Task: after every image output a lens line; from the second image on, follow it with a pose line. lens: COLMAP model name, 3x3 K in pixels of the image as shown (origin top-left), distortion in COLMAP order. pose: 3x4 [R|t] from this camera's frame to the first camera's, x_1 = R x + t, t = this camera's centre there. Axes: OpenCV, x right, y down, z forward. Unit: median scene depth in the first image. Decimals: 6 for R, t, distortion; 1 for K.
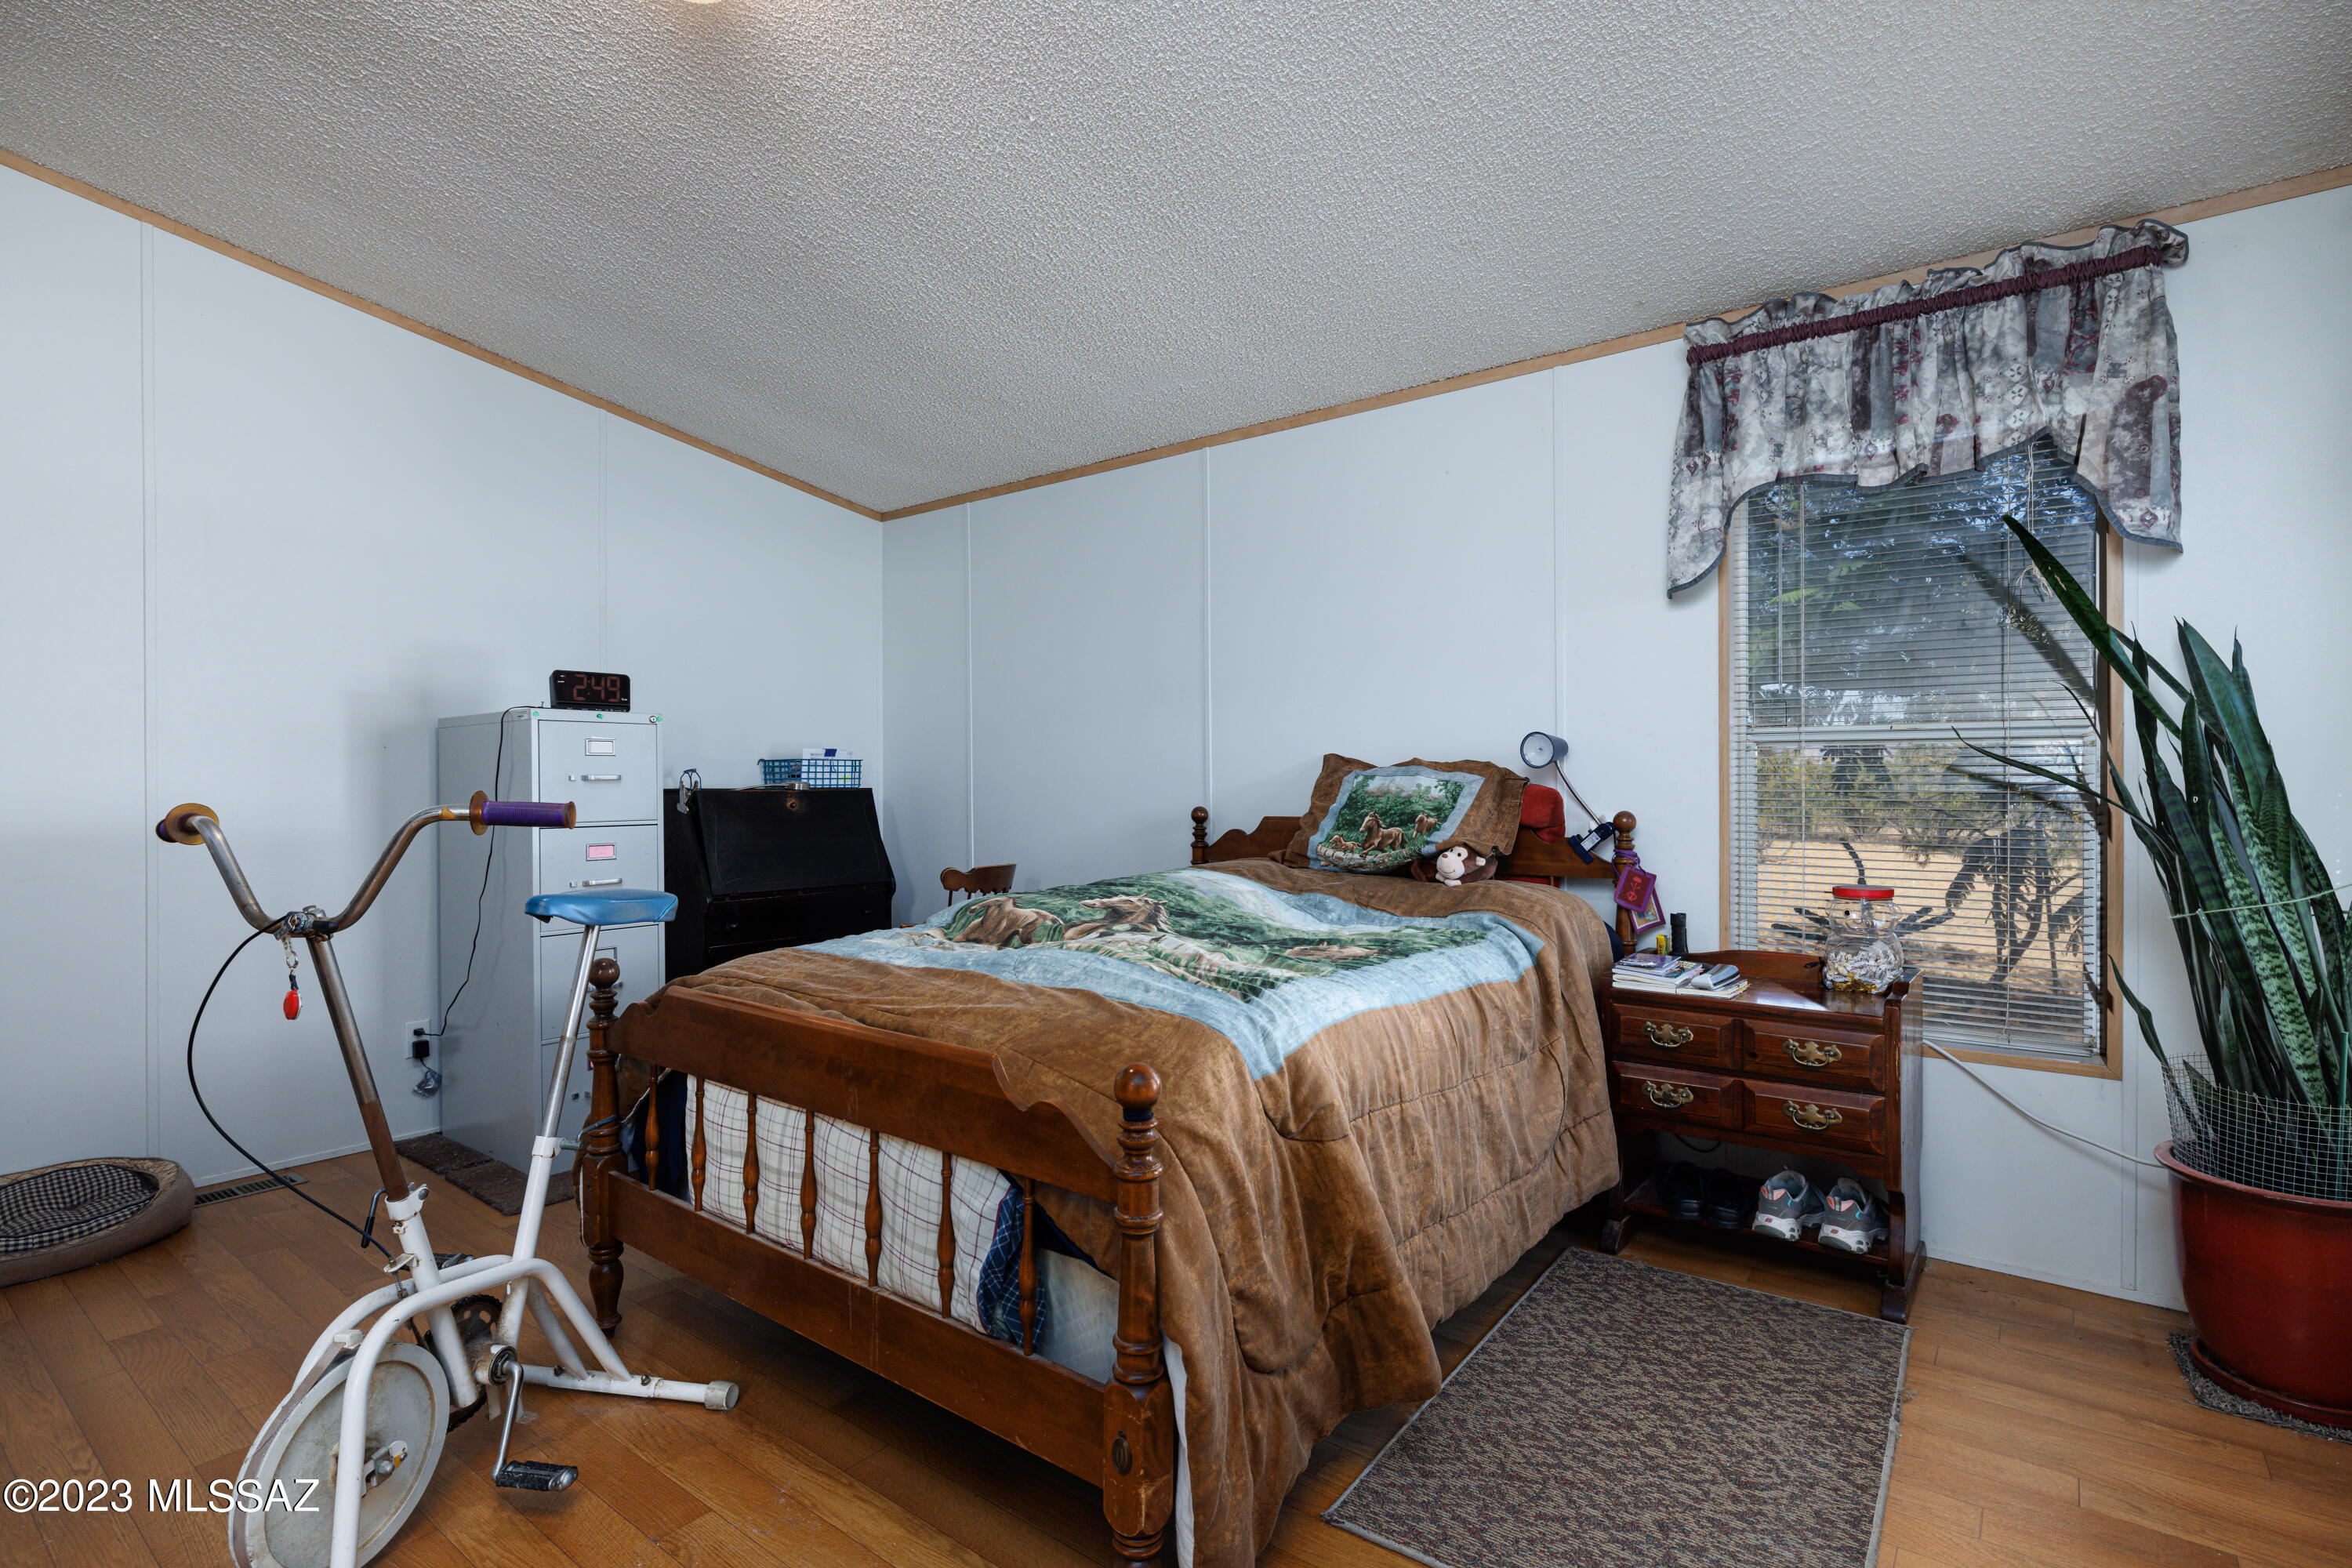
lens RADIAL K [[1132.8, 0, 1169.8], [0, 1132.8, 788.7], [0, 0, 1]] dist [-0.006282, 0.001938]
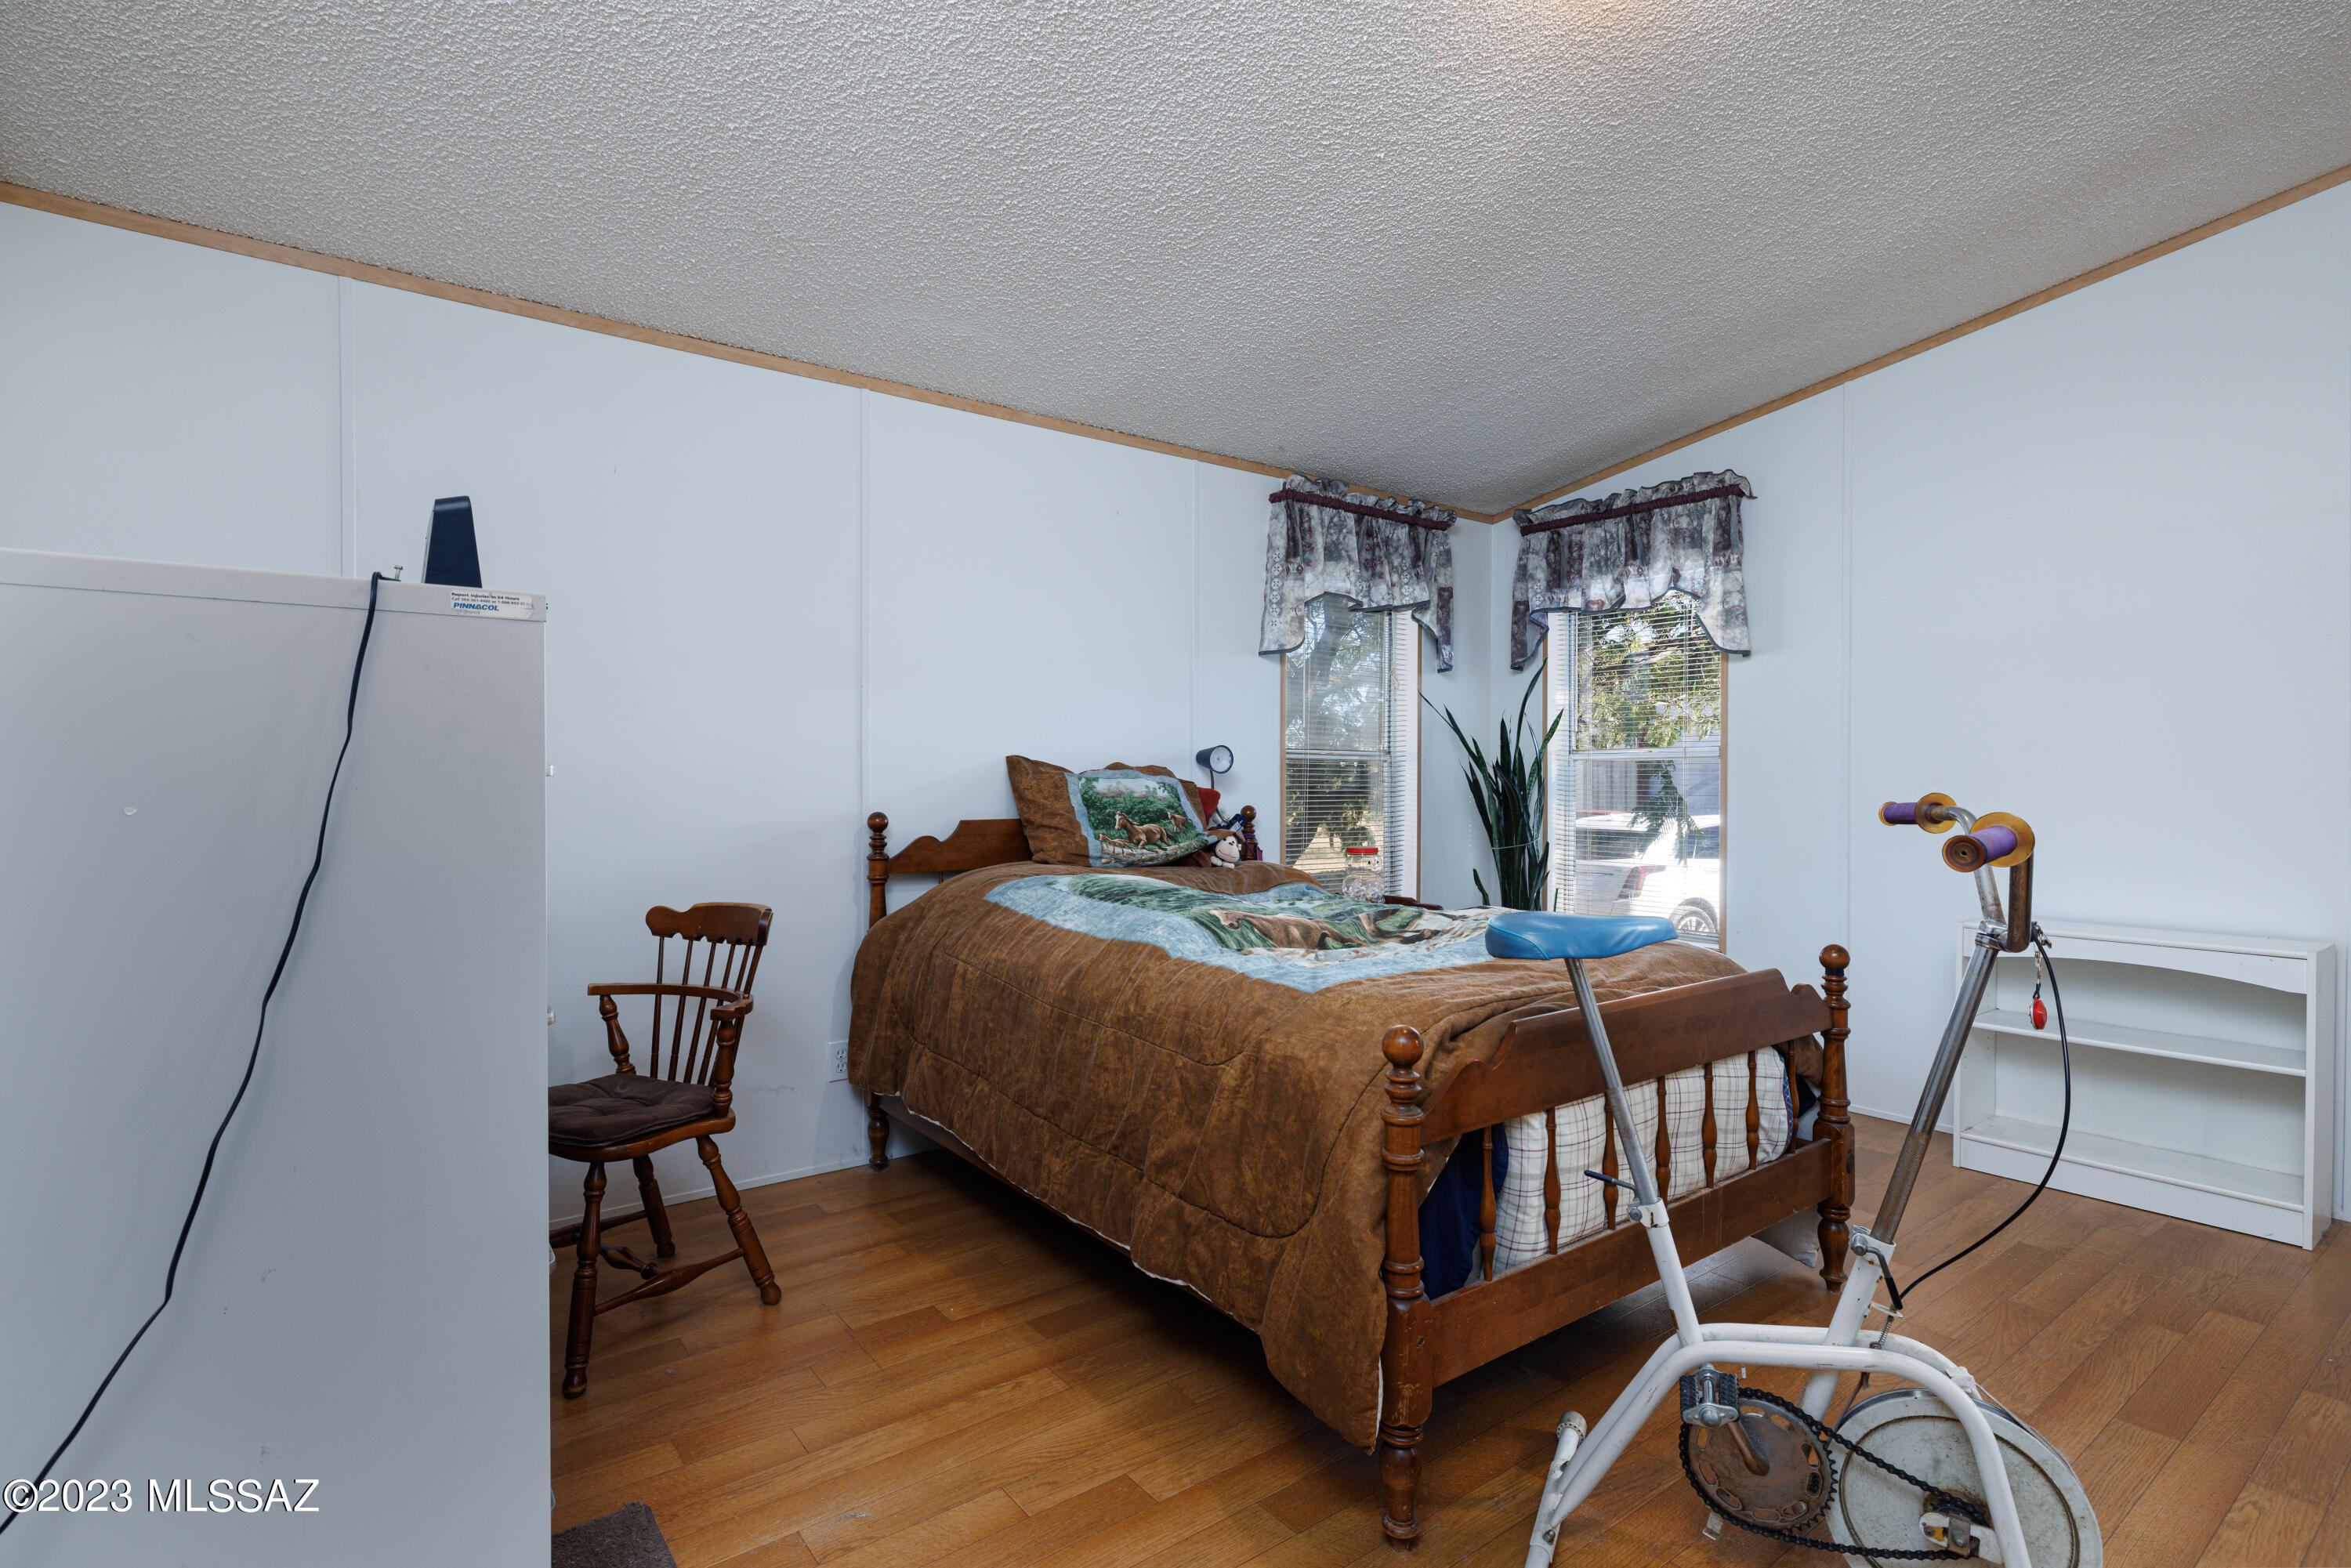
lens RADIAL K [[1132.2, 0, 1175.3], [0, 1132.2, 788.7], [0, 0, 1]] dist [-0.006282, 0.001938]
pose [[0.254917, -0.000397, 0.966963, -1.025986], [0.003497, 0.999994, -0.000511, -0.000849], [-0.966957, 0.003512, 0.254916, 0.796846]]
